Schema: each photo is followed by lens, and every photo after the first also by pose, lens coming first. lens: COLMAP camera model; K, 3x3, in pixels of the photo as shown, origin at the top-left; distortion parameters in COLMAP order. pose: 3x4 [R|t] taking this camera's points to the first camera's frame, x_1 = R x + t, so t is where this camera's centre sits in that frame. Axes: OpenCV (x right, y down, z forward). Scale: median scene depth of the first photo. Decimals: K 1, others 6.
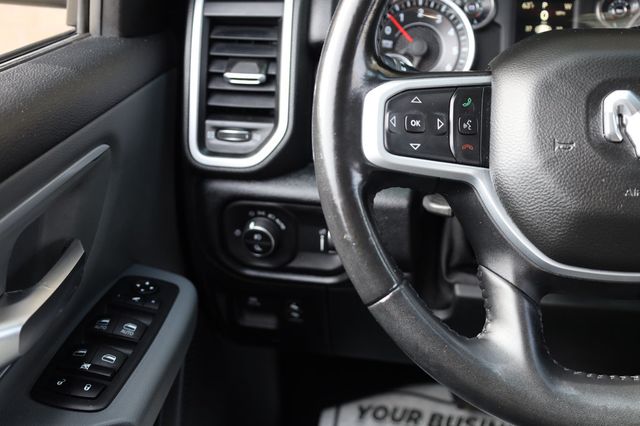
lens RADIAL K [[713.5, 0, 320.0], [0, 713.5, 213.0], [0, 0, 1]] dist [-0.000170, 0.010688]
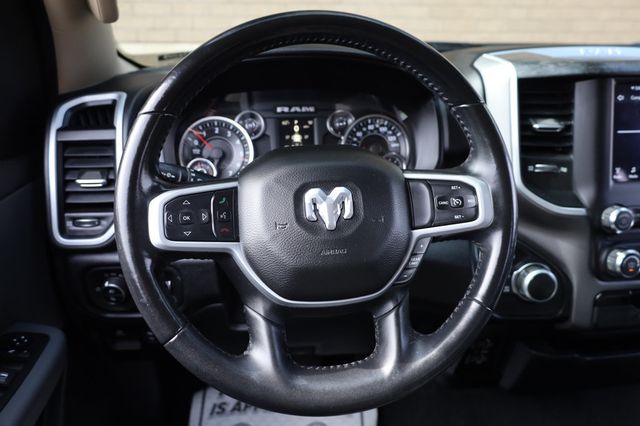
lens RADIAL K [[470.0, 0, 320.0], [0, 470.0, 213.0], [0, 0, 1]] dist [0.000910, -0.002270]
pose [[0.973374, -0.082994, 0.213670, 0.135318], [0.092963, 0.994981, -0.037022, -0.050639], [-0.209525, 0.055900, 0.976204, -0.016416]]
